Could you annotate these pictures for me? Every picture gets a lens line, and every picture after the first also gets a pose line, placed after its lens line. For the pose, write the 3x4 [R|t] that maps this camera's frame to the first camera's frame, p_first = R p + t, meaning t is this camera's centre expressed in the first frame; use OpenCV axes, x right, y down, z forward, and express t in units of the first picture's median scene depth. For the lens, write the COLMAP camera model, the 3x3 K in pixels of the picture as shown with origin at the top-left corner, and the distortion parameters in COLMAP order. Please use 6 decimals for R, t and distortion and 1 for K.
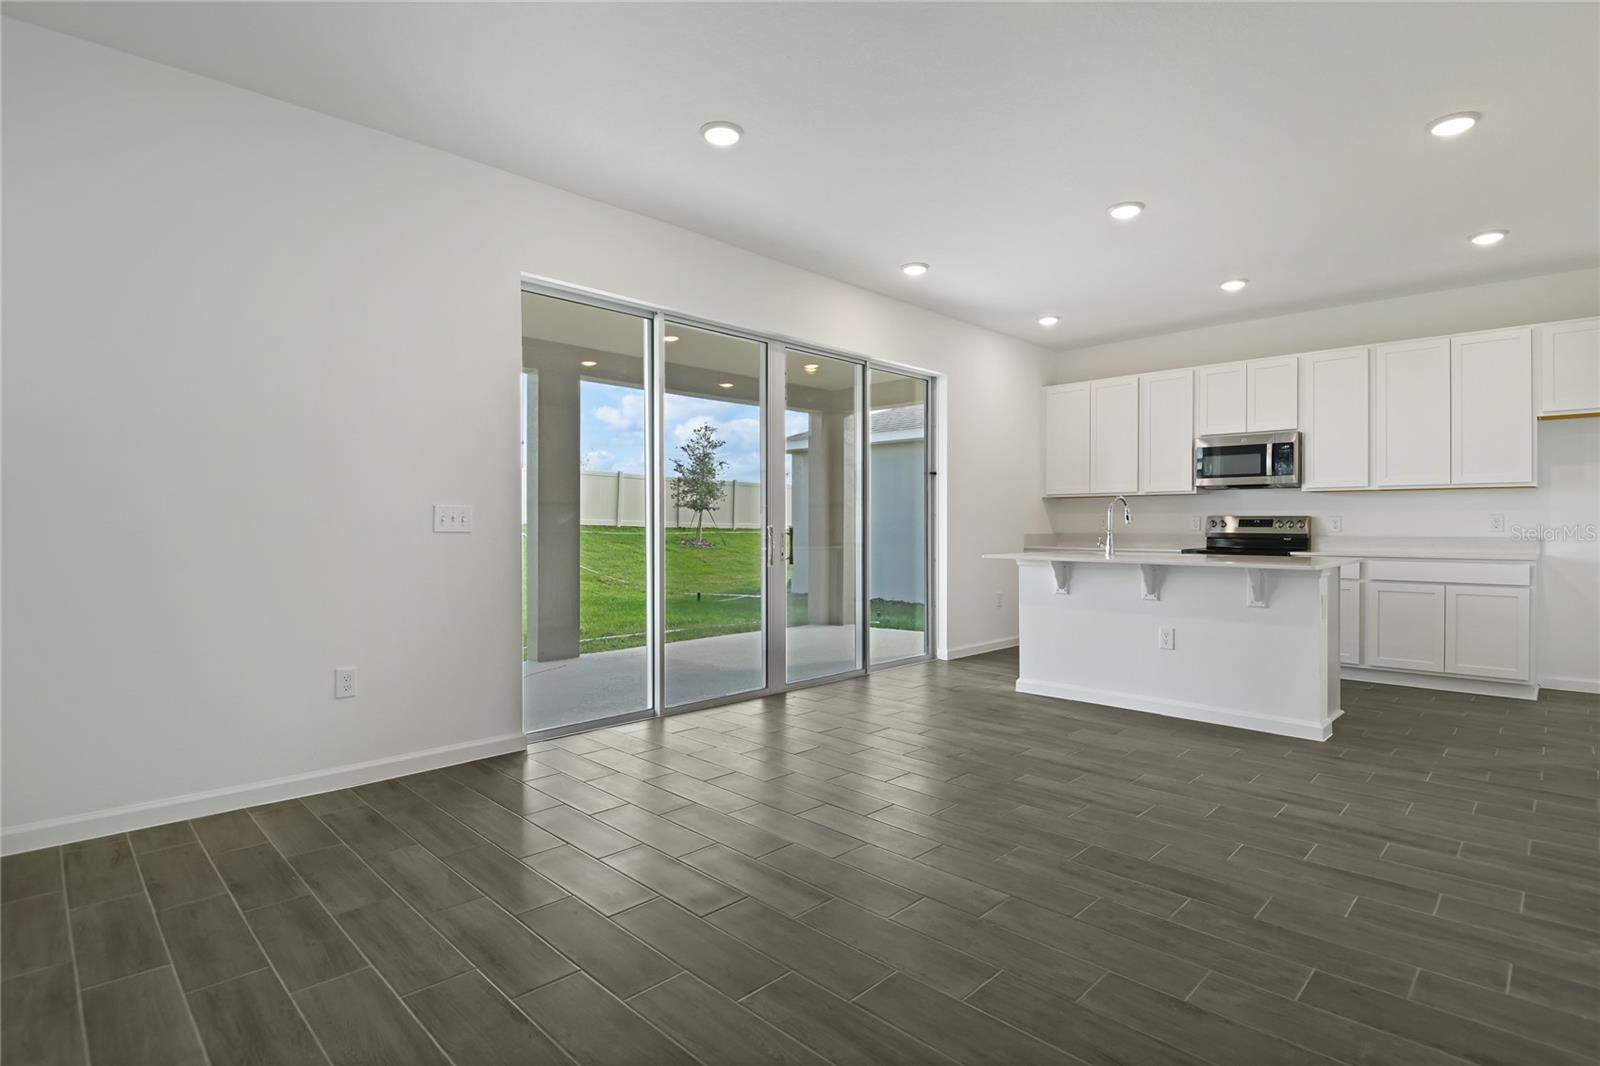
lens RADIAL K [[795.0, 0, 800.0], [0, 795.0, 533.0], [0, 0, 1]] dist [-0.000112, 0.000022]
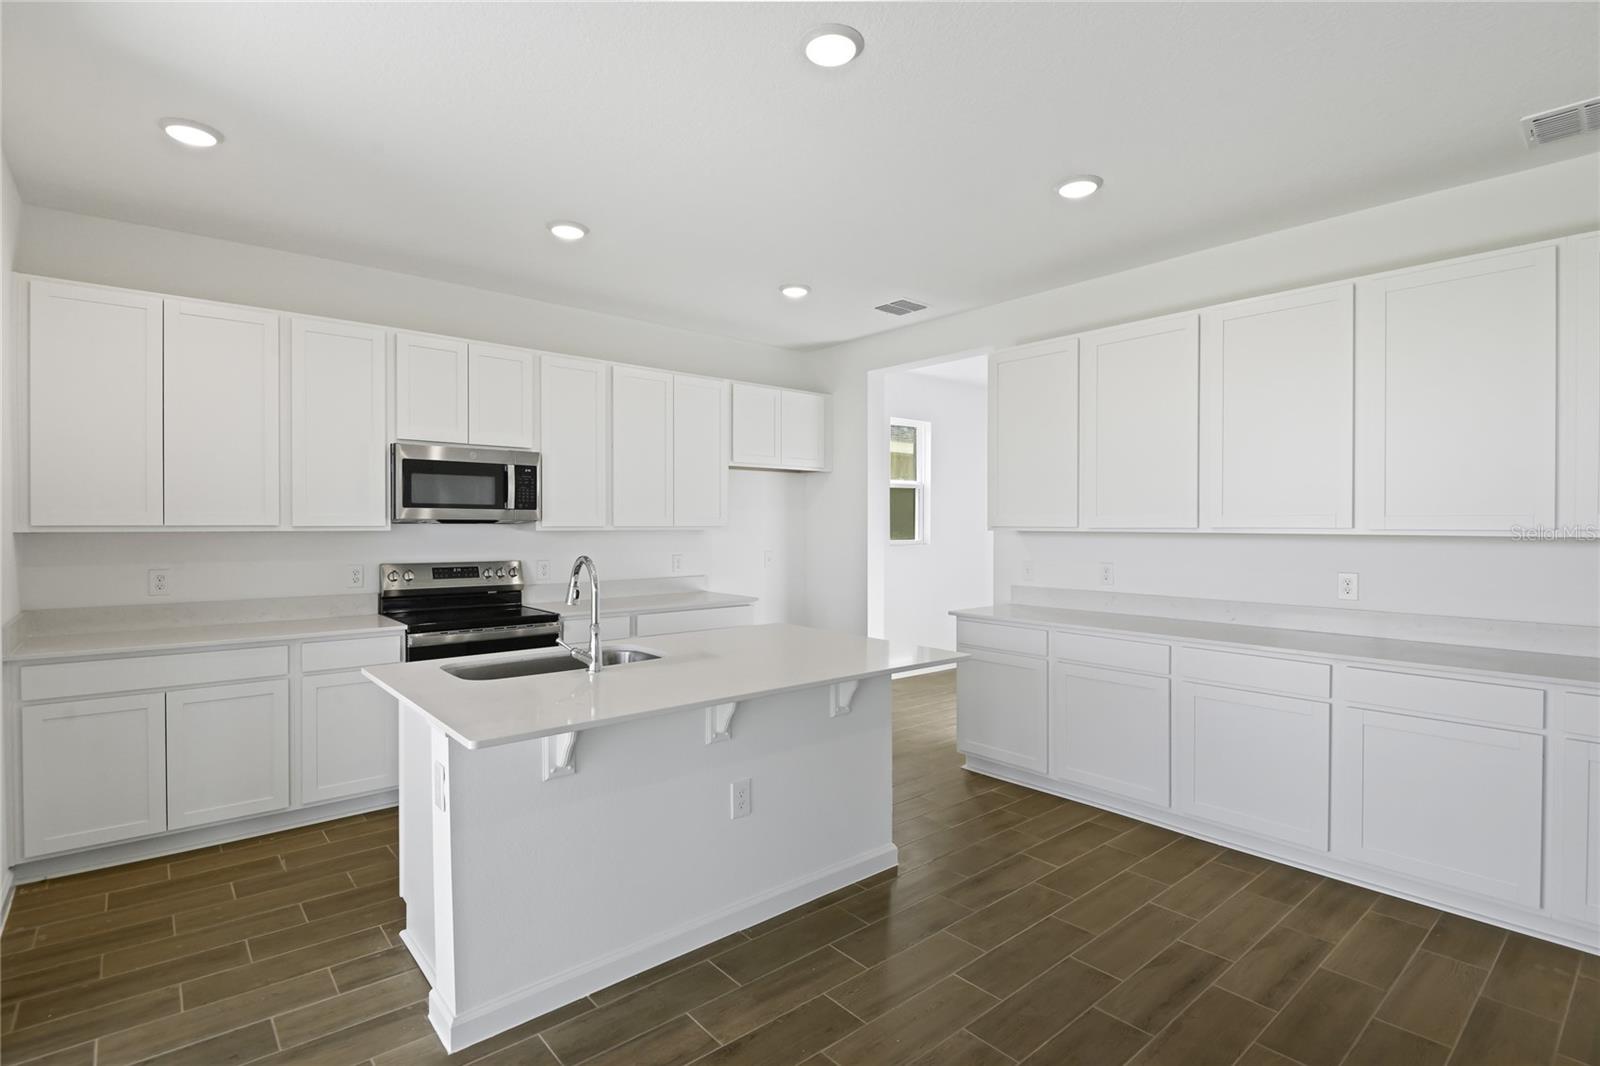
lens RADIAL K [[750.7, 0, 800.0], [0, 750.7, 533.0], [0, 0, 1]] dist [-0.015980, -0.000275]
pose [[0.080682, -0.009180, 0.996698, -0.043656], [0.006801, 0.999939, 0.008660, -0.034486], [-0.996717, 0.006080, 0.080740, 0.431933]]
